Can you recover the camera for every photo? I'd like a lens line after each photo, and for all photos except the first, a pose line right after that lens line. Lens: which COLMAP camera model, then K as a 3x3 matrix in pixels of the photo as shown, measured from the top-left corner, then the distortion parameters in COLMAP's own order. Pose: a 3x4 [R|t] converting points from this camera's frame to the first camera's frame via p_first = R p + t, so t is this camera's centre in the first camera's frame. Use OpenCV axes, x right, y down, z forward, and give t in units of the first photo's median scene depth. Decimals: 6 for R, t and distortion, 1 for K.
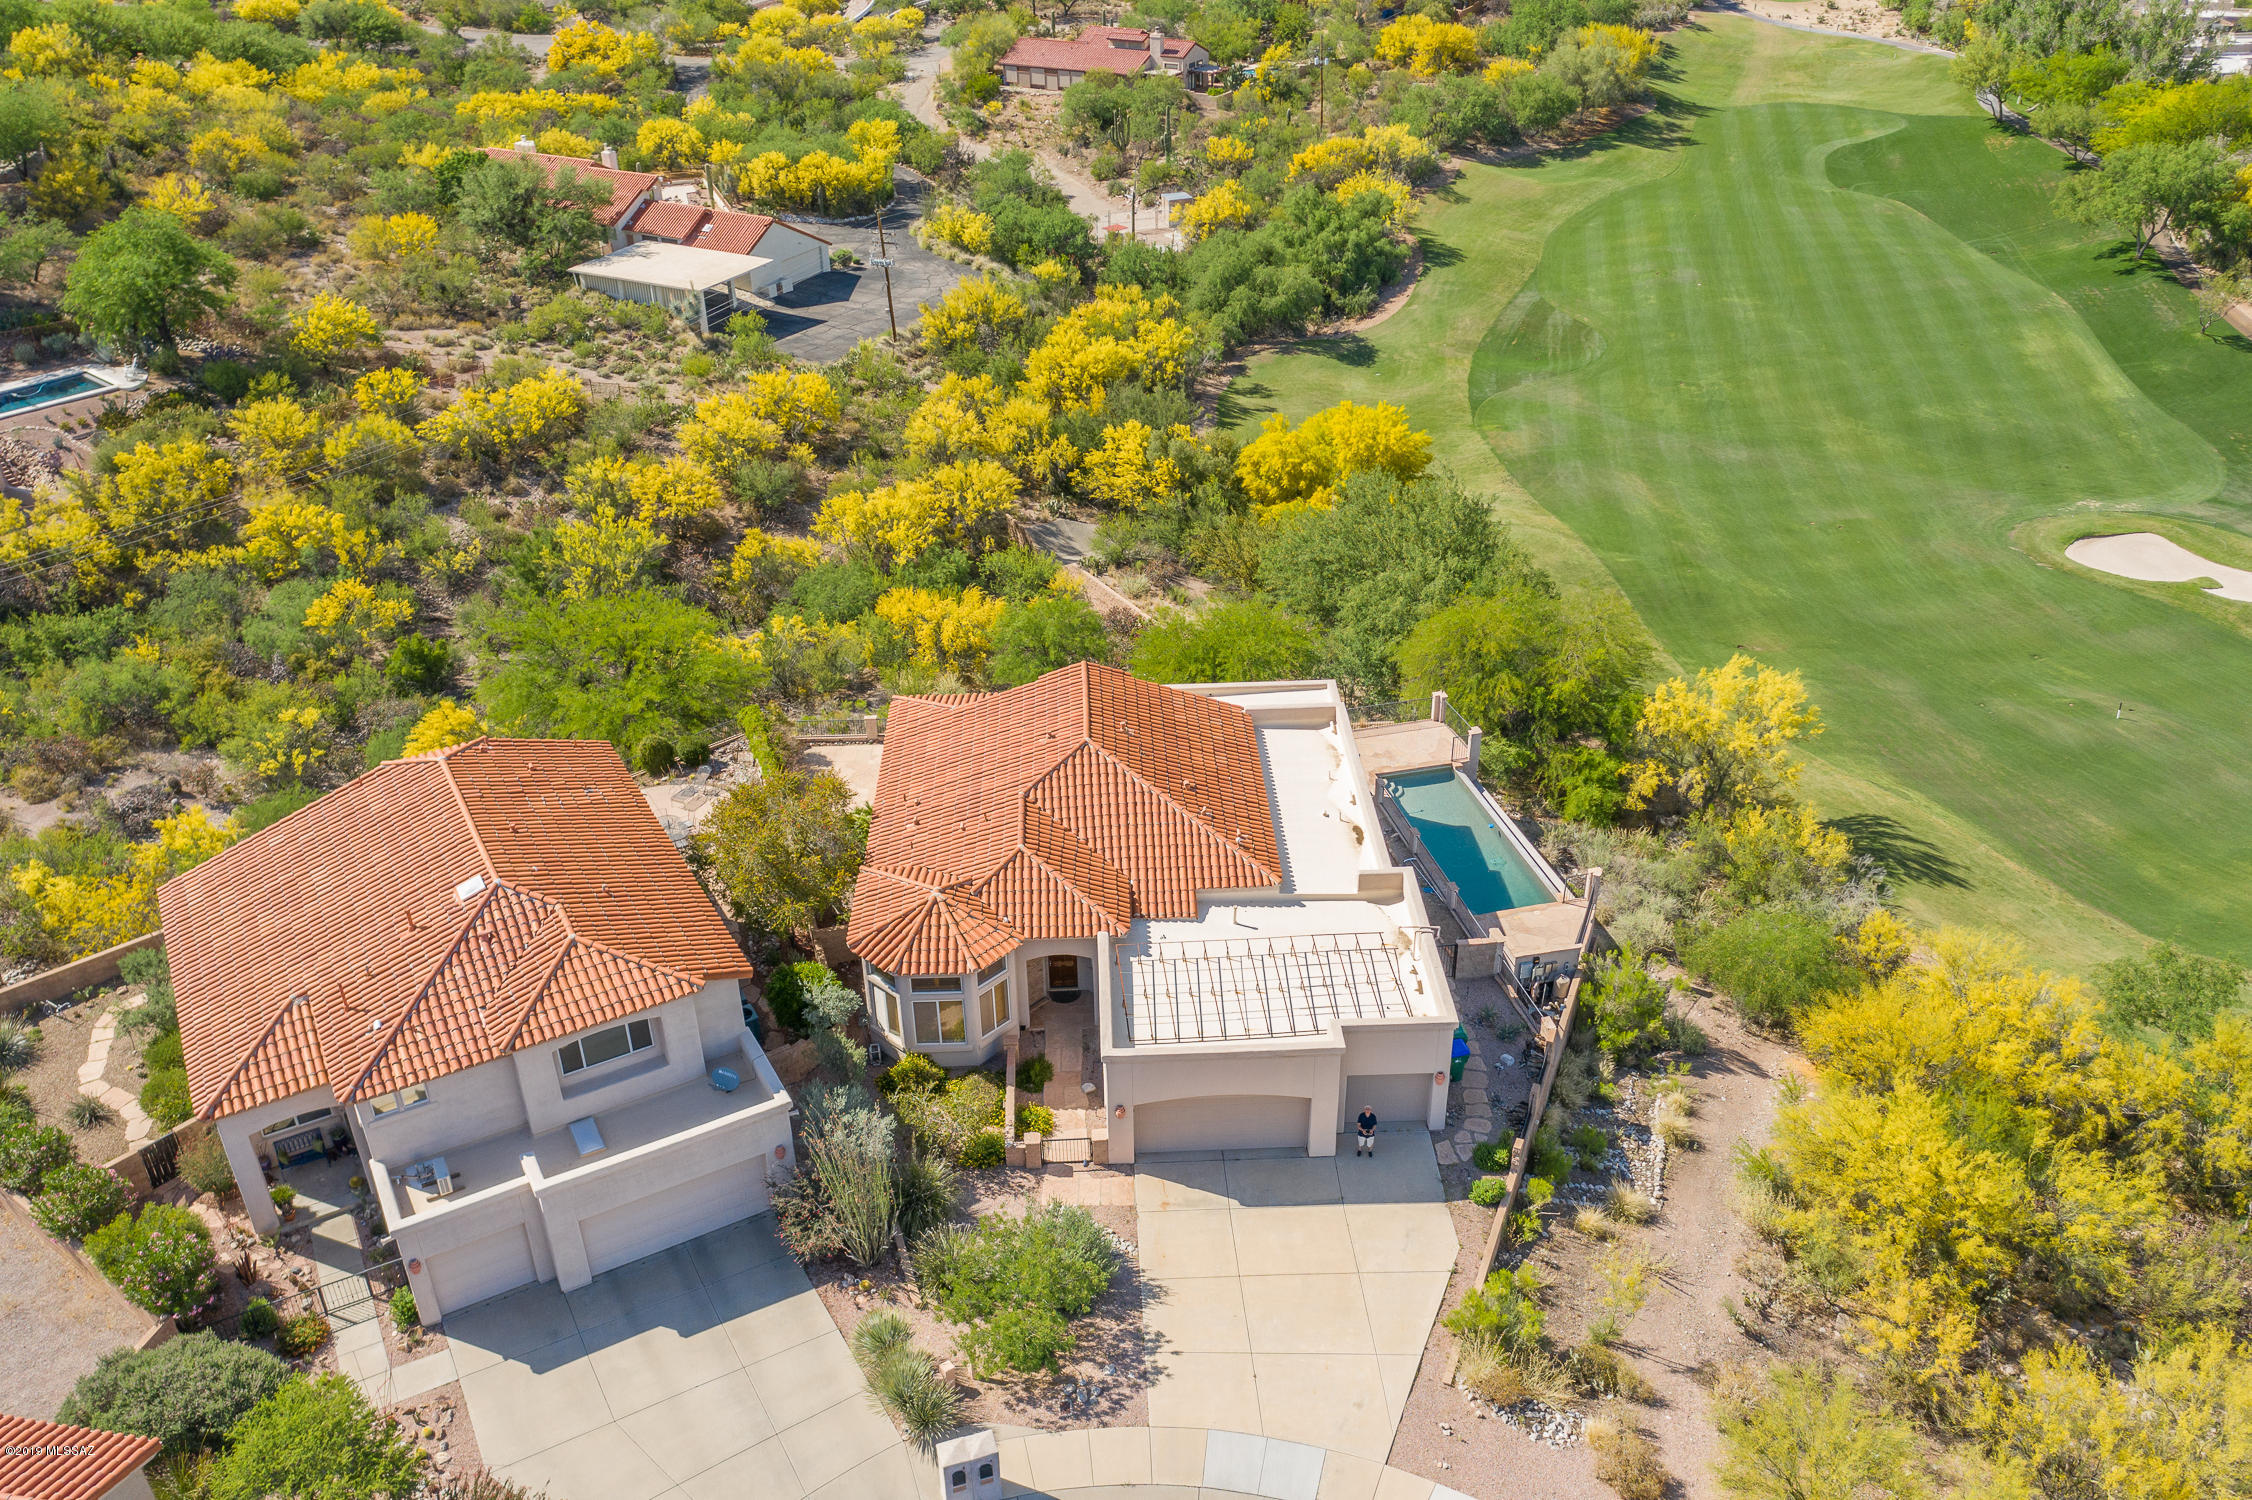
lens RADIAL K [[1791.4, 0, 1125.6], [0, 1791.4, 778.6], [0, 0, 1]] dist [-0.003113, 0.011703]
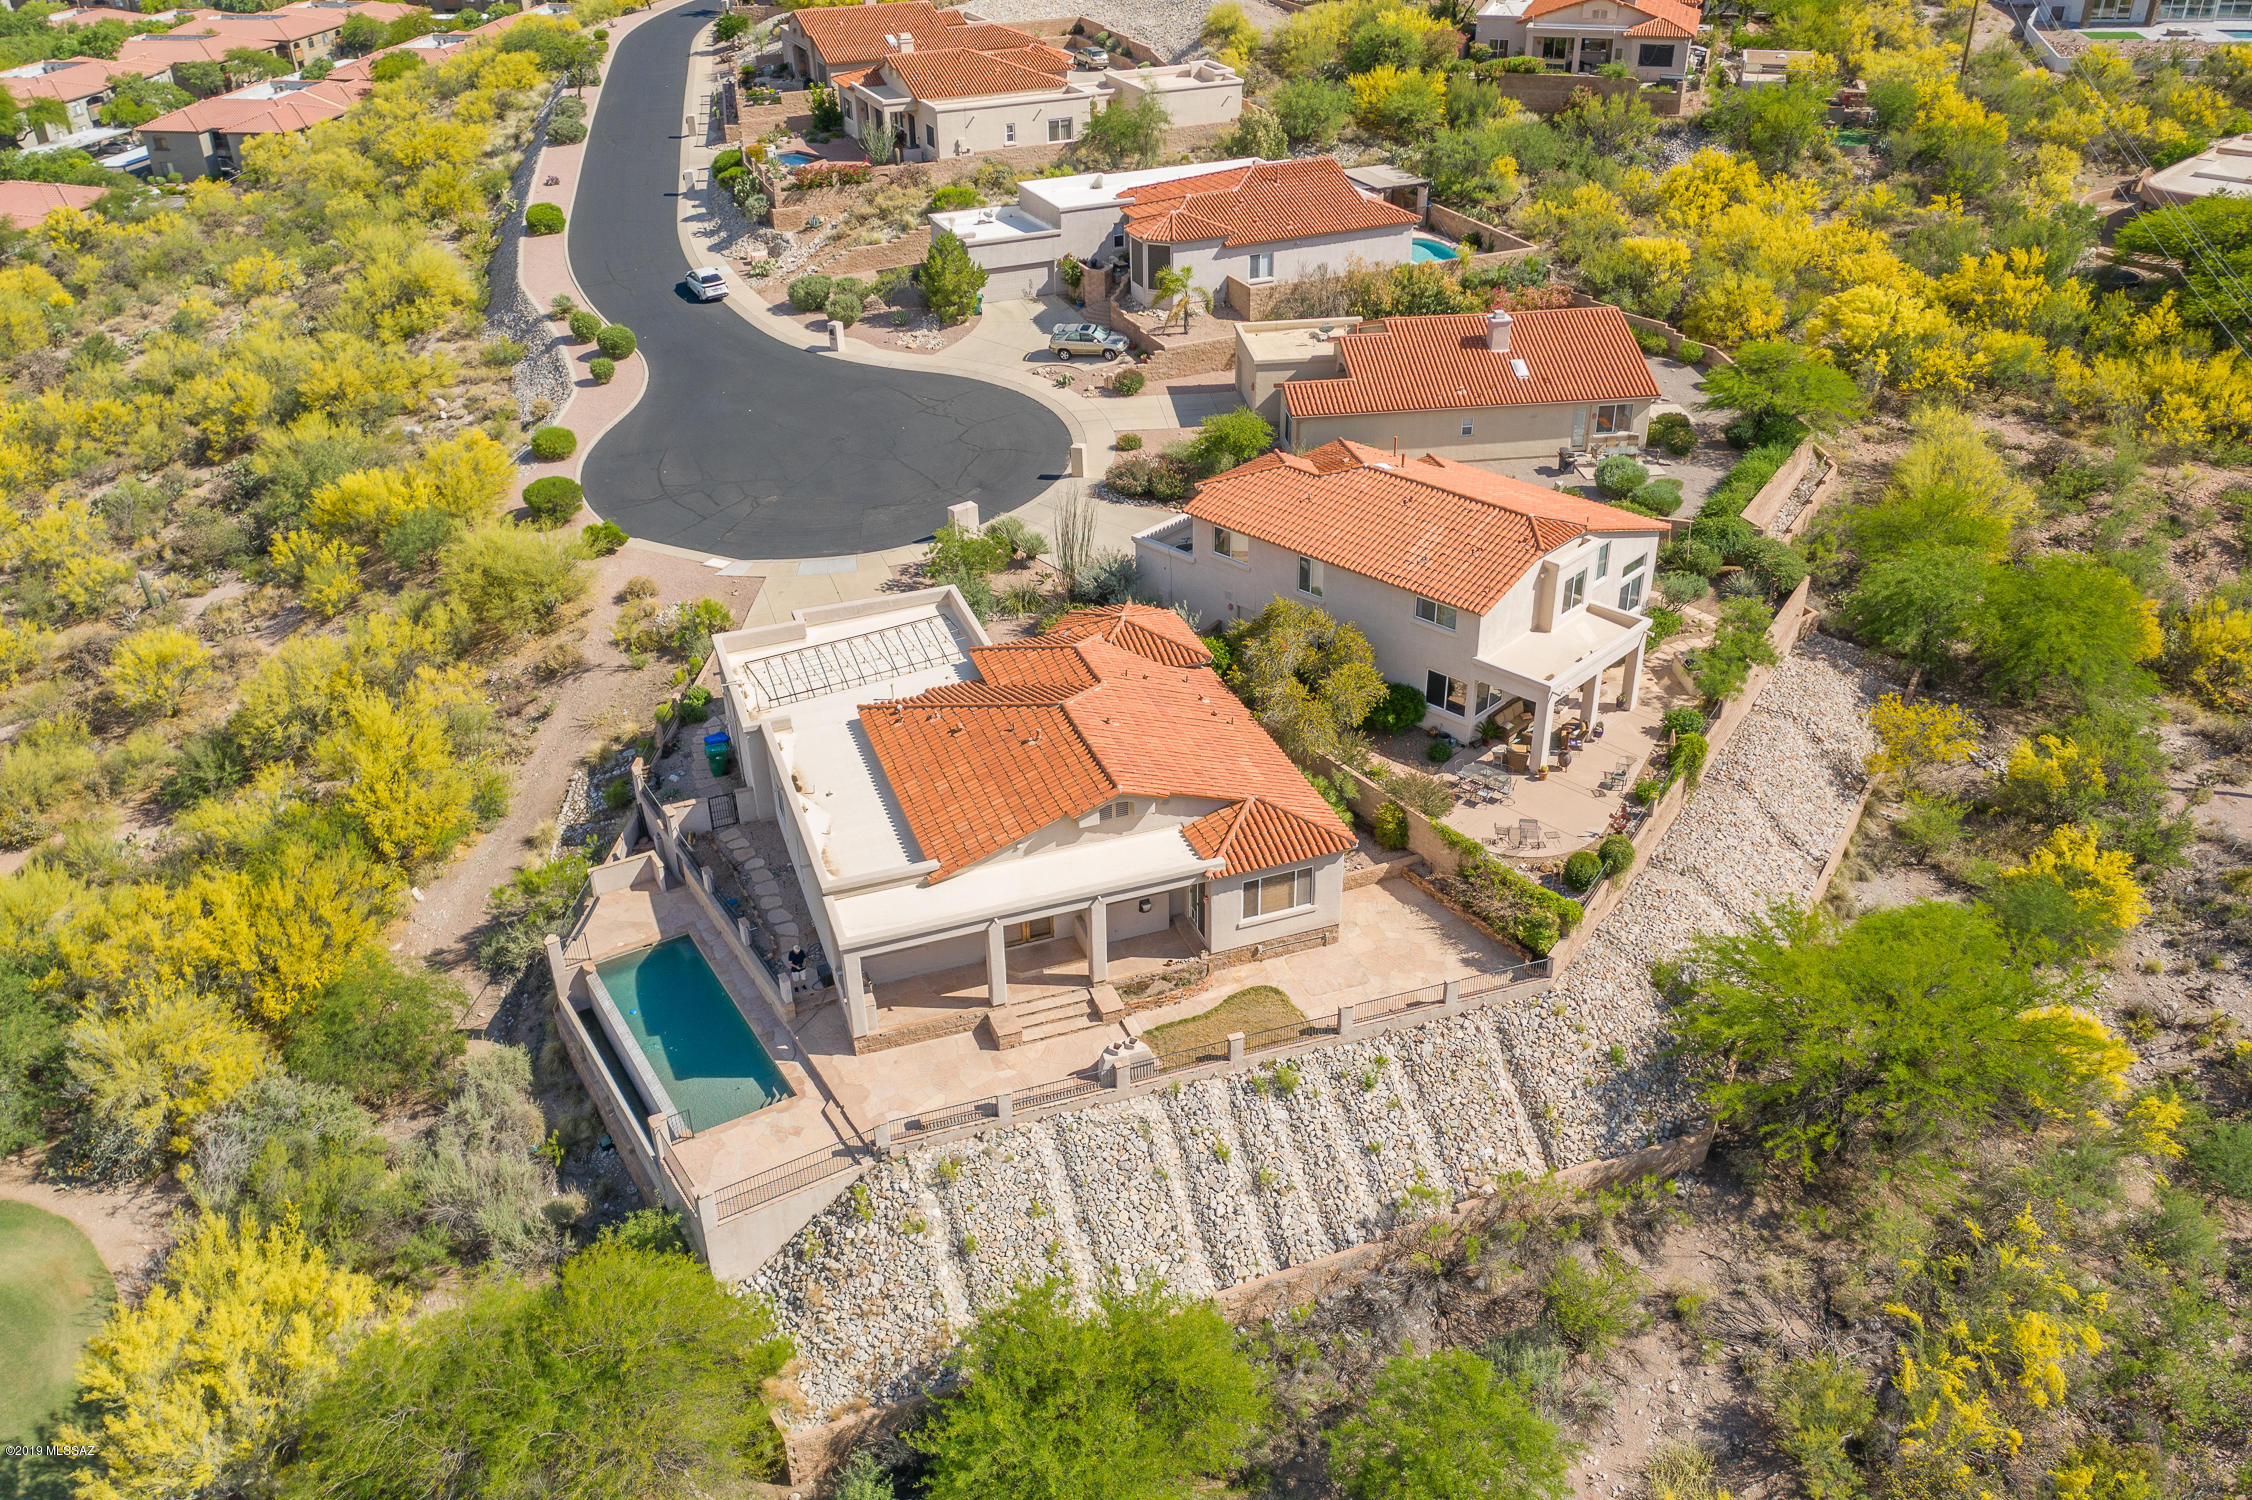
lens RADIAL K [[1812.2, 0, 1126.0], [0, 1812.2, 750.0], [0, 0, 1]] dist [-0.001506, 0.003755]
pose [[-0.953985, 0.175859, -0.242872, 0.092760], [-0.129145, 0.490024, 0.862090, -0.419486], [0.270619, 0.853786, -0.444764, 0.700760]]
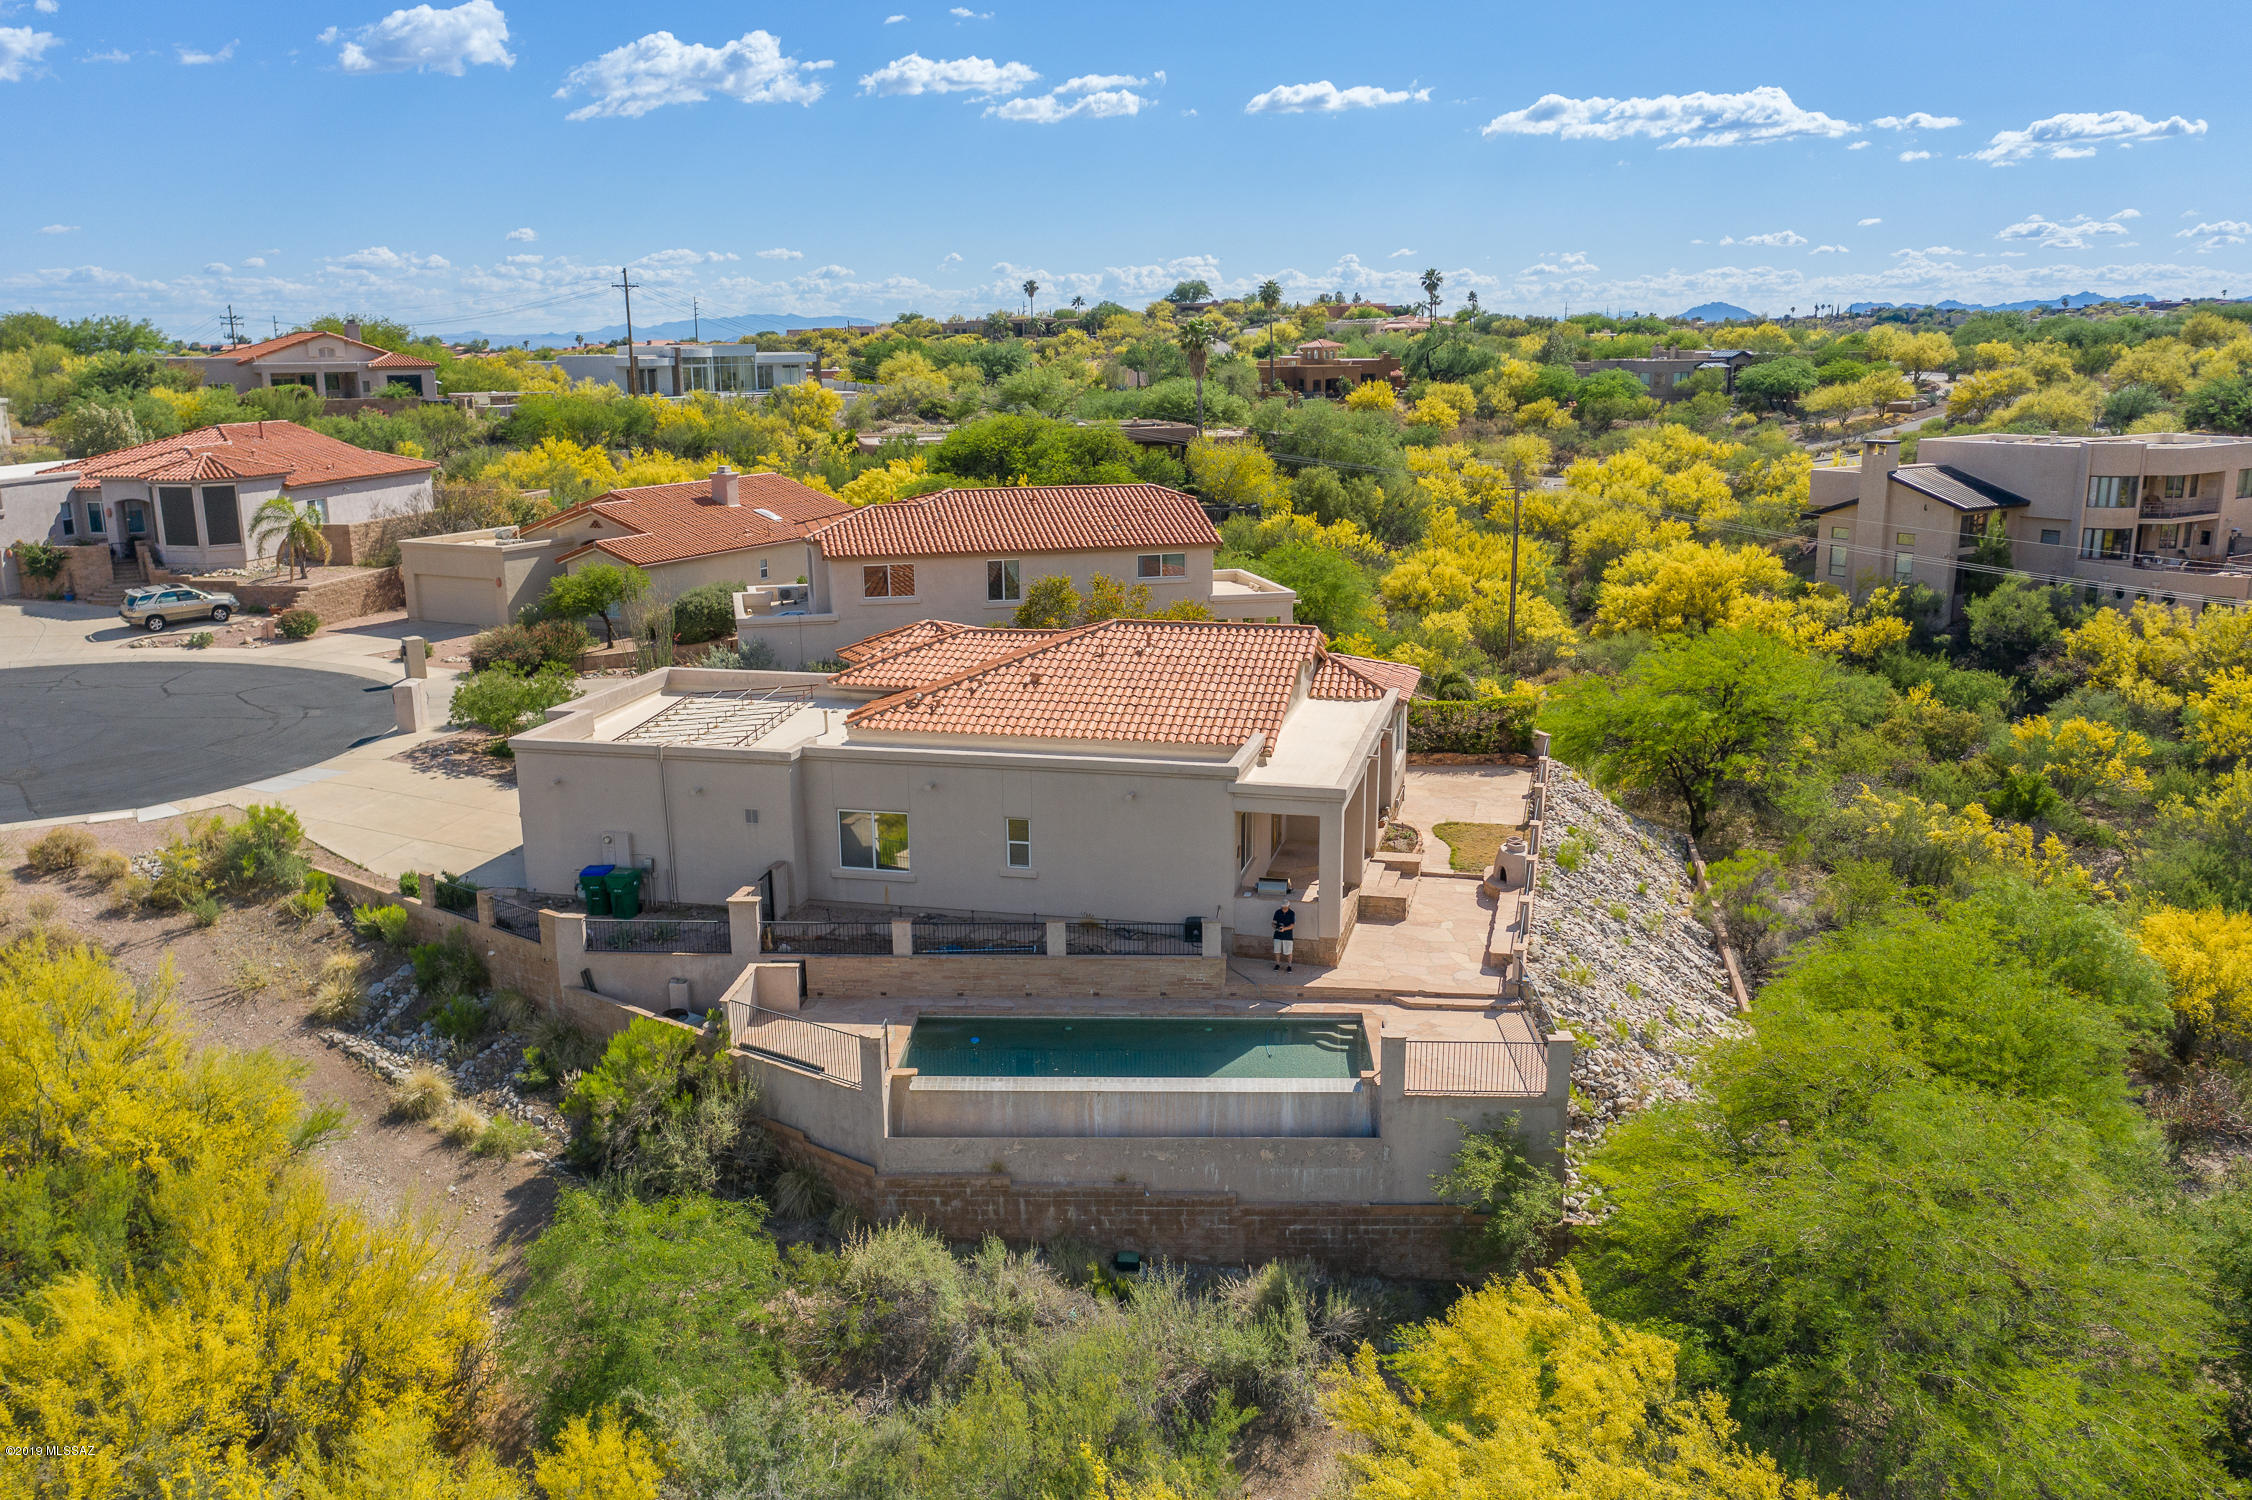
lens RADIAL K [[1805.1, 0, 1124.6], [0, 1805.1, 755.1], [0, 0, 1]] dist [-0.004467, 0.019834]
pose [[-0.277863, 0.233663, -0.931769, 0.372528], [-0.484343, 0.803573, 0.345951, -0.126529], [0.829580, 0.547423, -0.110111, 0.534917]]
